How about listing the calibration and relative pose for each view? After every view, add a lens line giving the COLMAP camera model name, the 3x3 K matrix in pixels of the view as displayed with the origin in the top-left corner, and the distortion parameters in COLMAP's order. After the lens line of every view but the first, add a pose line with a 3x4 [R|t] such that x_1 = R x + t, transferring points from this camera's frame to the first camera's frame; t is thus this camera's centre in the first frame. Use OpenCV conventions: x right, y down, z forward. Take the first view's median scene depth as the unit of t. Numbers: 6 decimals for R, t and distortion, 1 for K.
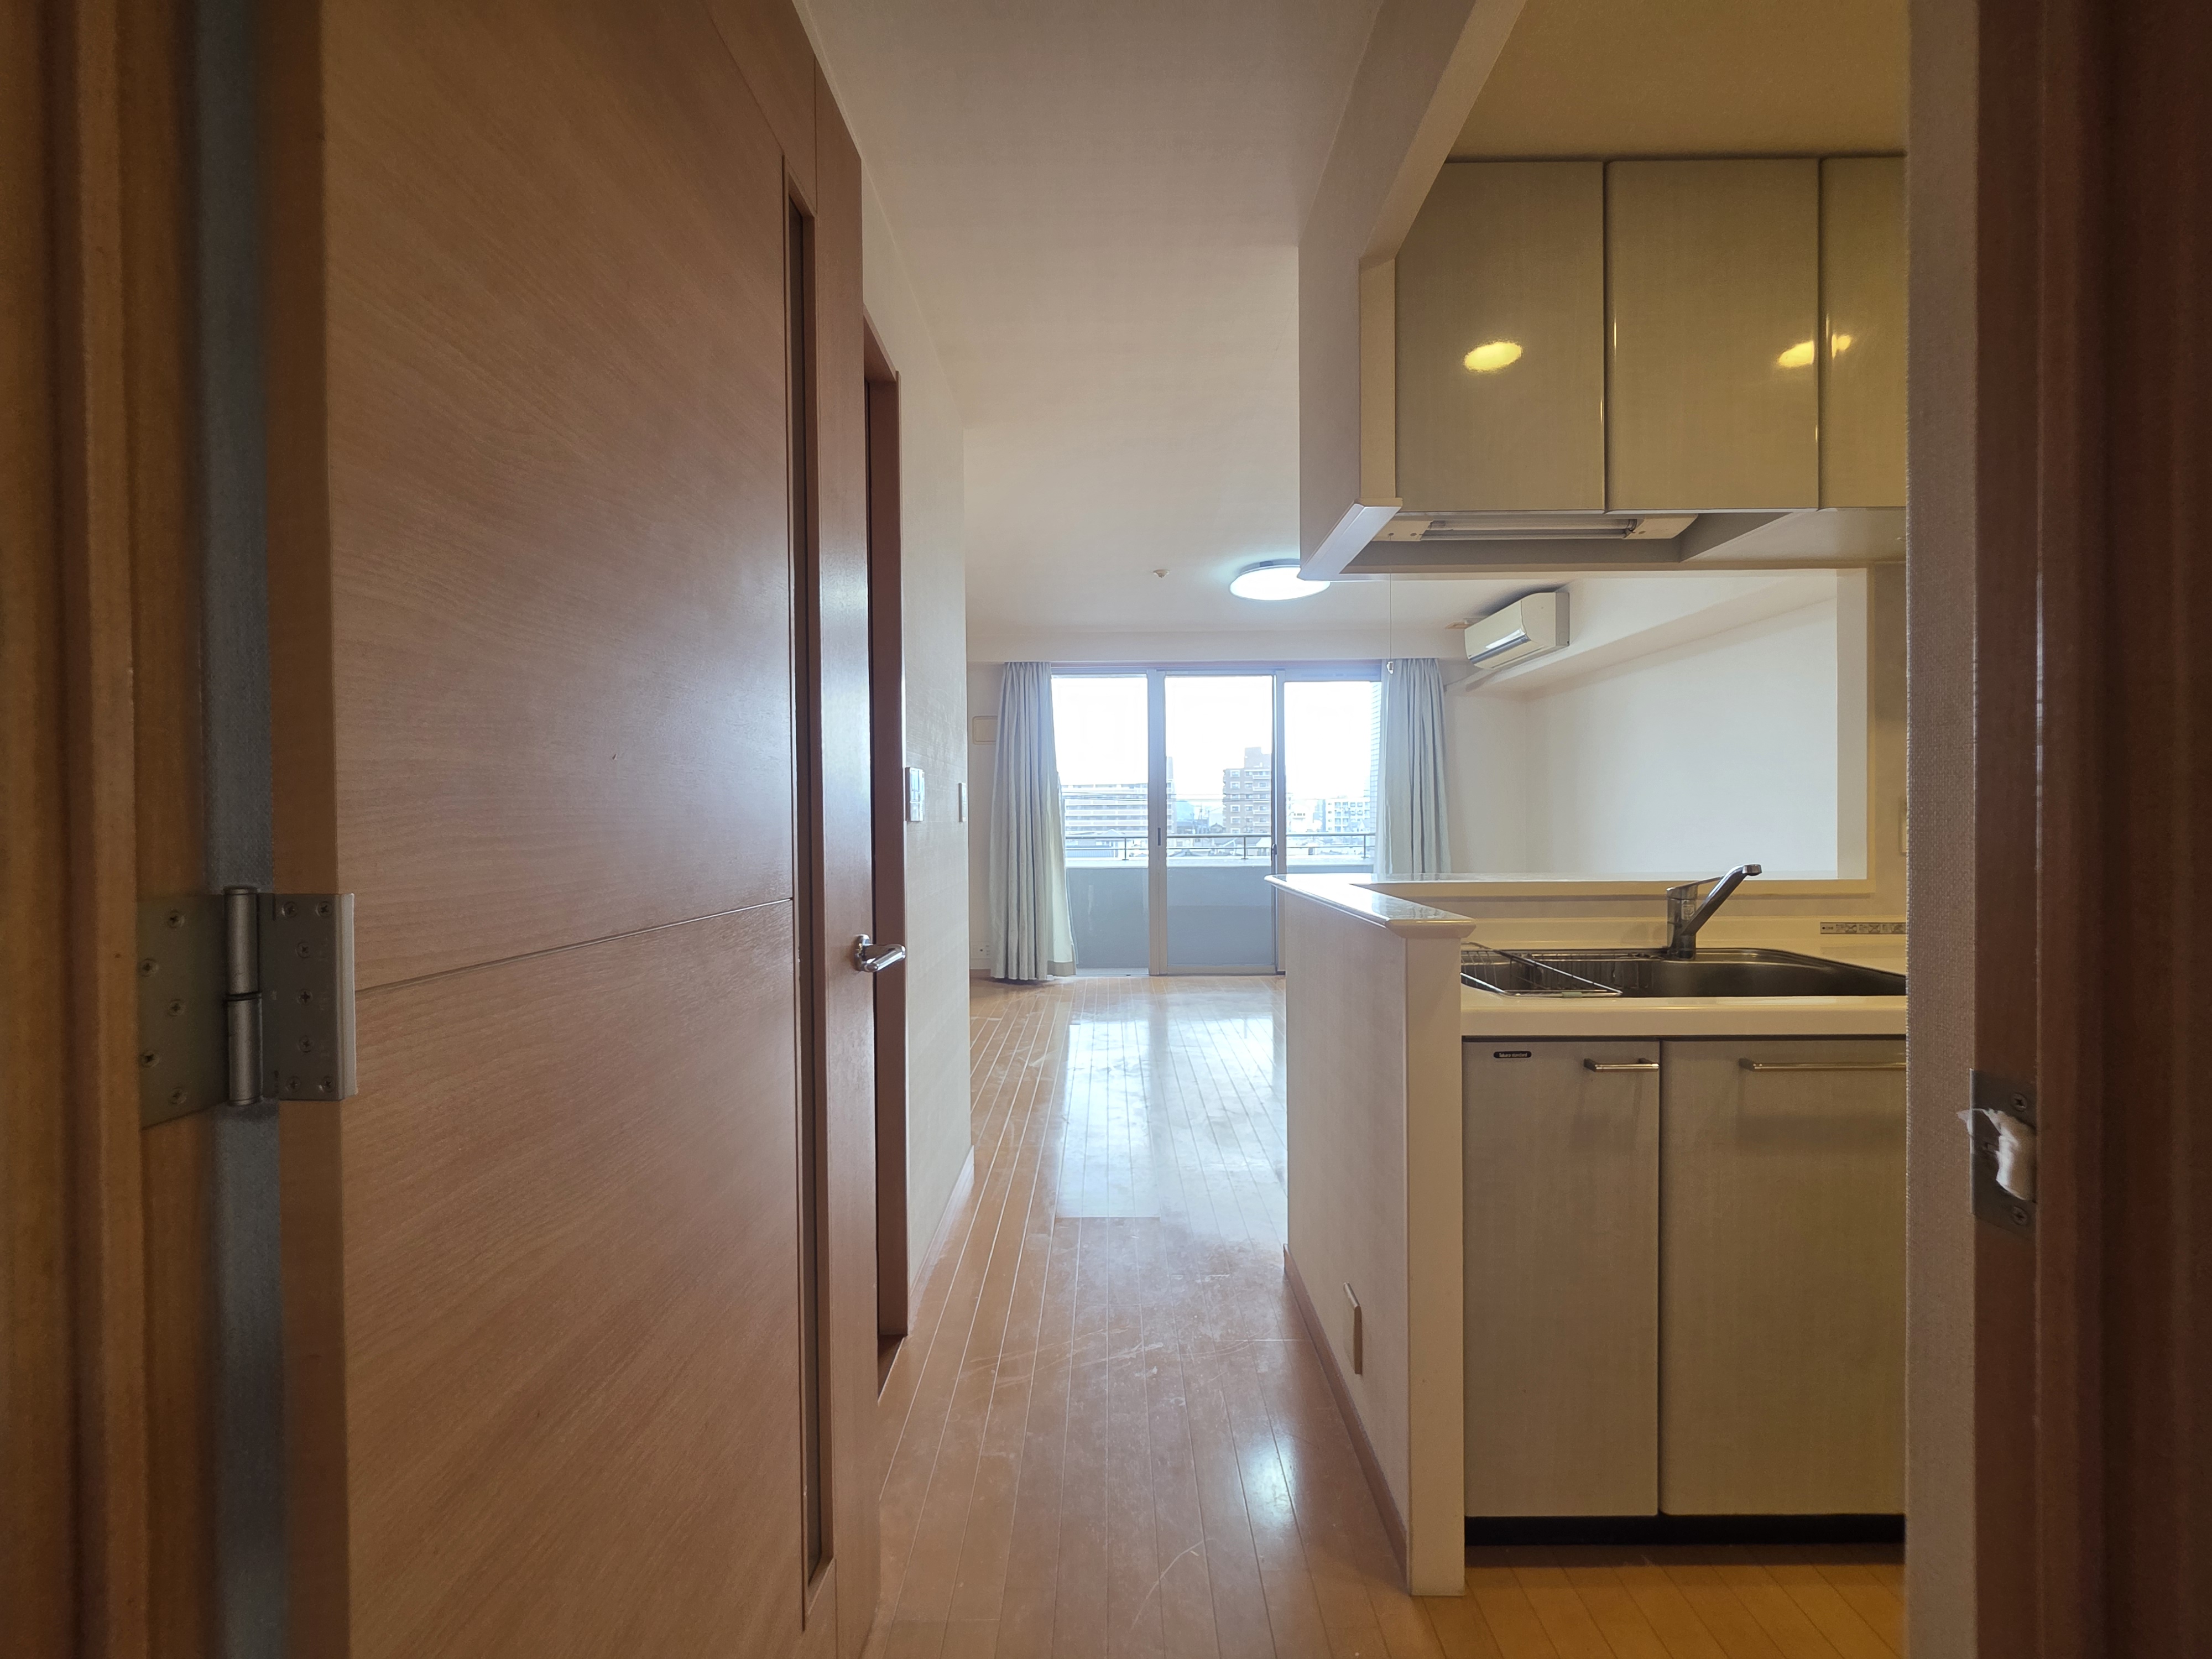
lens RADIAL K [[884.9, 0, 1101.6], [0, 884.9, 828.3], [0, 0, 1]] dist [-0.001887, 0.000007]
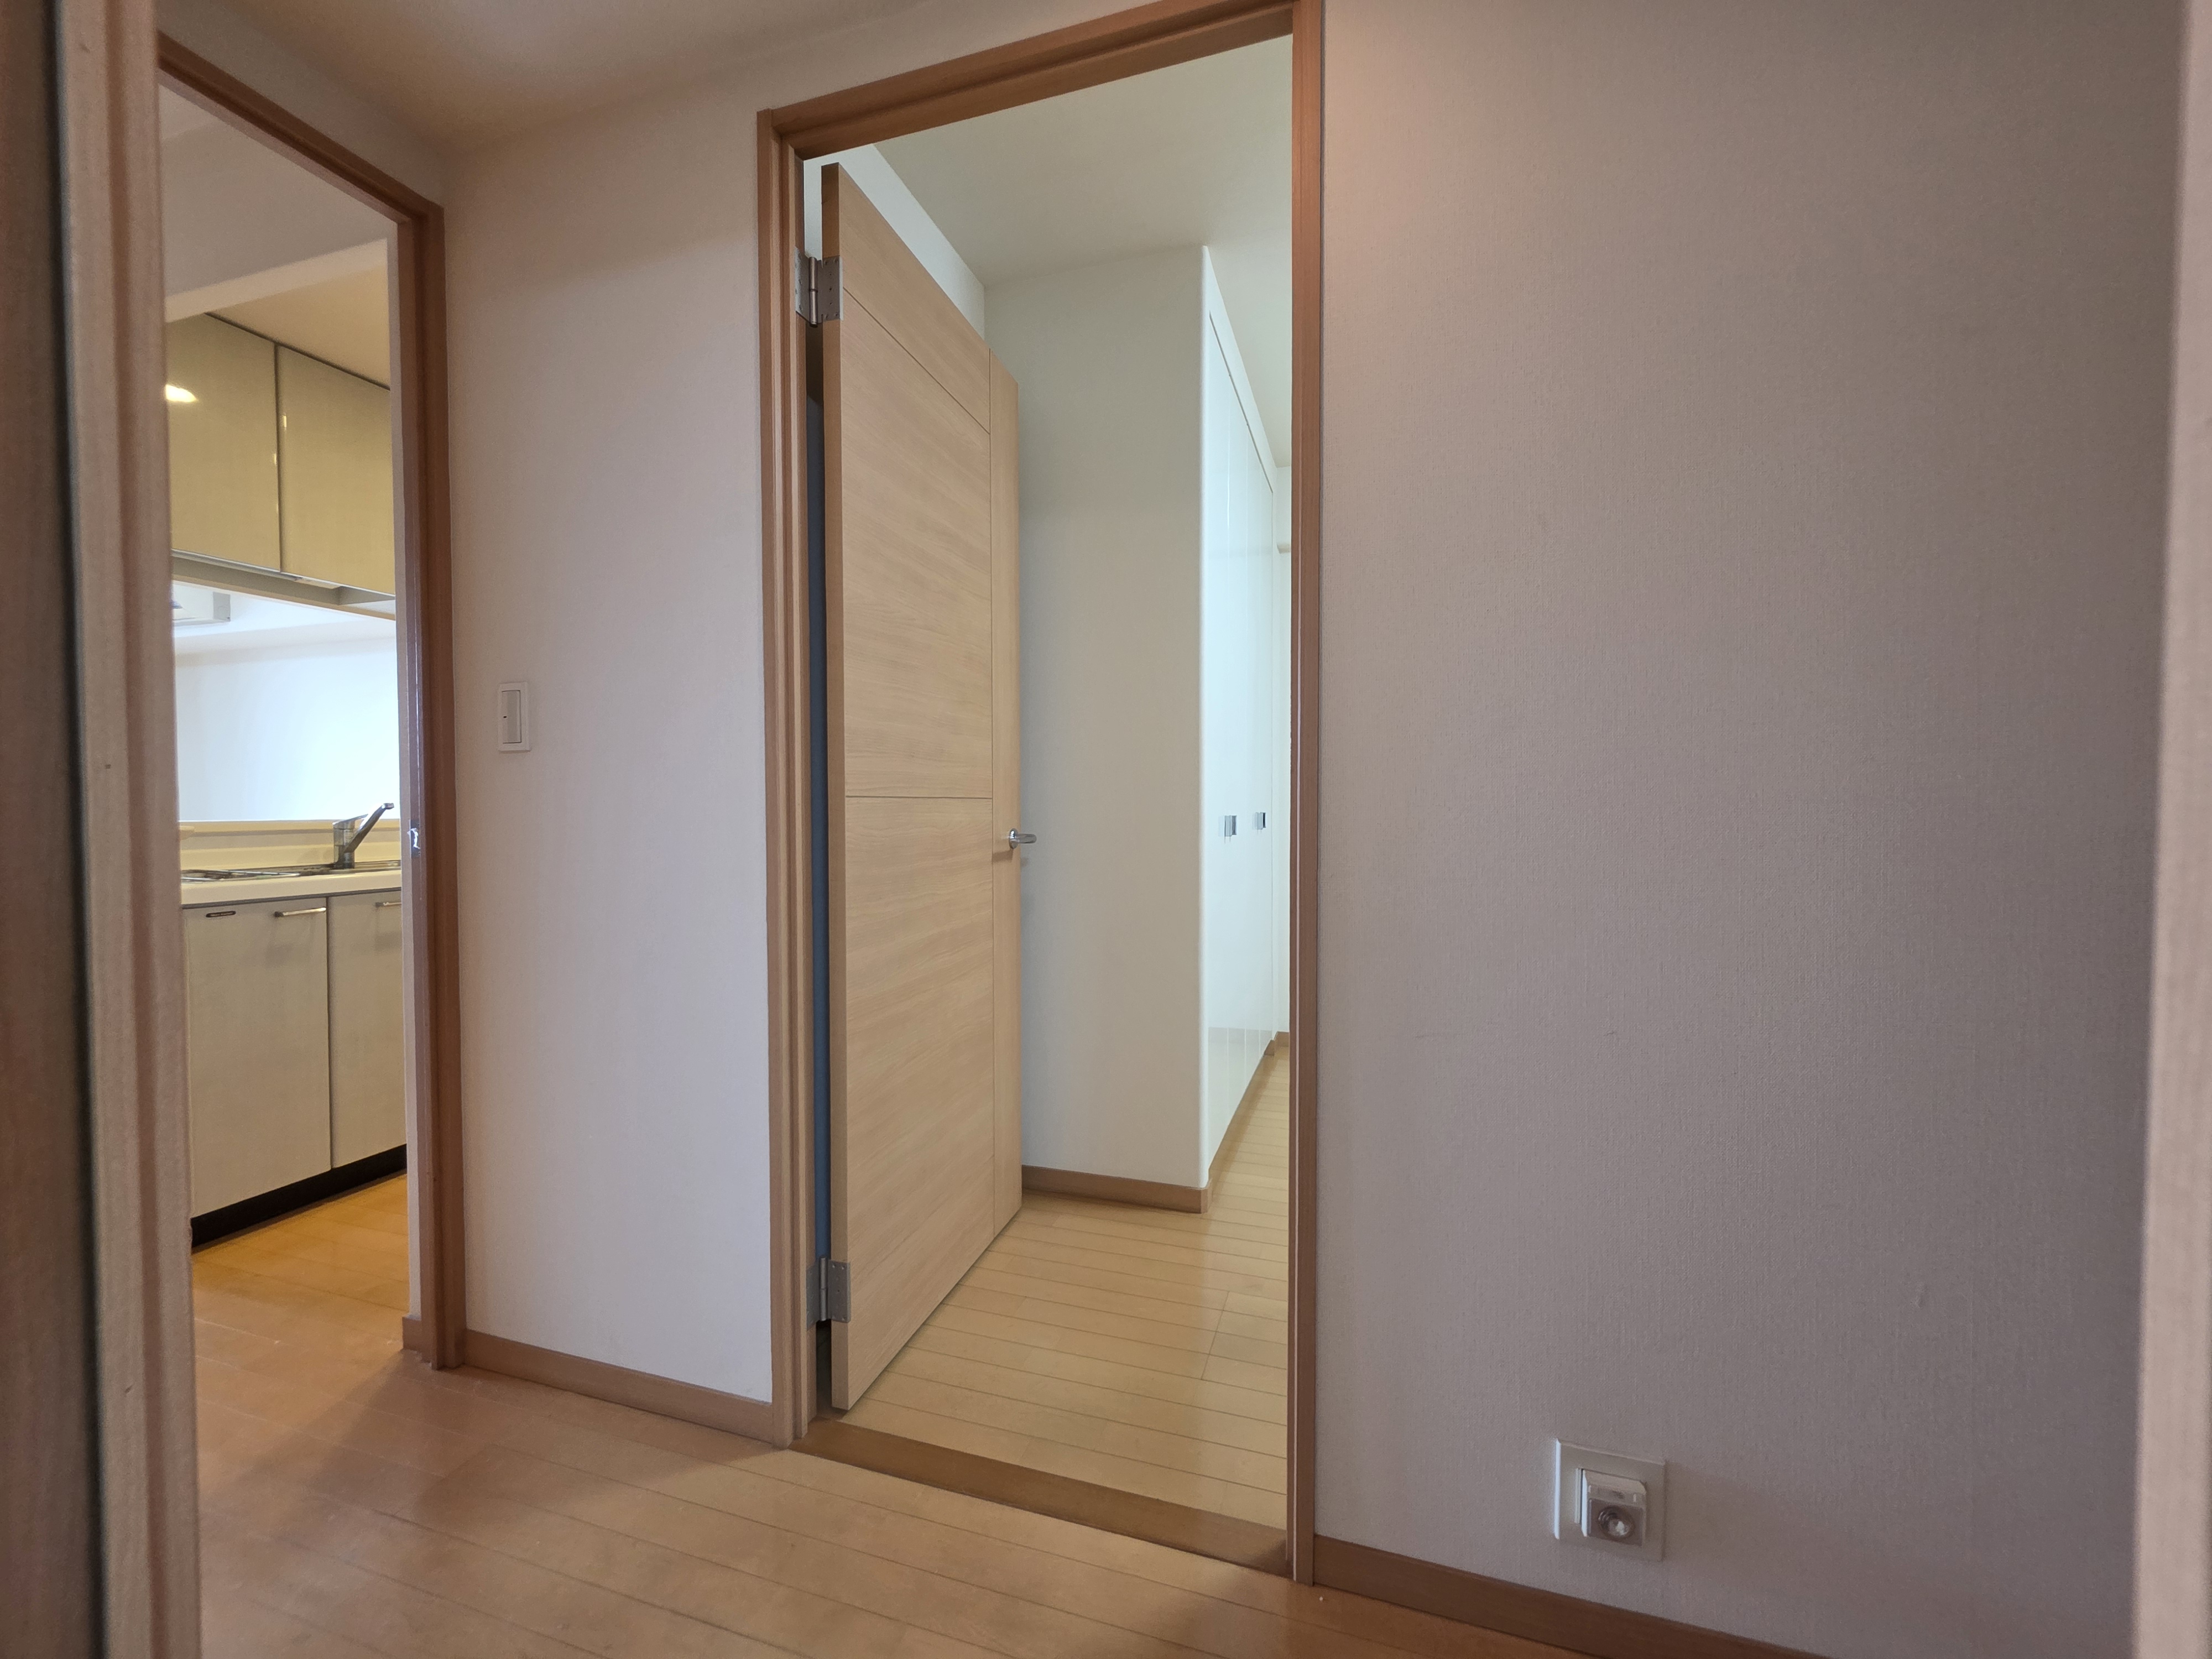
lens RADIAL K [[884.9, 0, 1101.6], [0, 884.9, 828.3], [0, 0, 1]] dist [-0.001887, 0.000007]
pose [[0.292413, -0.016241, 0.956154, -0.517610], [0.005076, 0.999868, 0.015431, 0.076011], [-0.956279, 0.000341, 0.292456, -0.860486]]
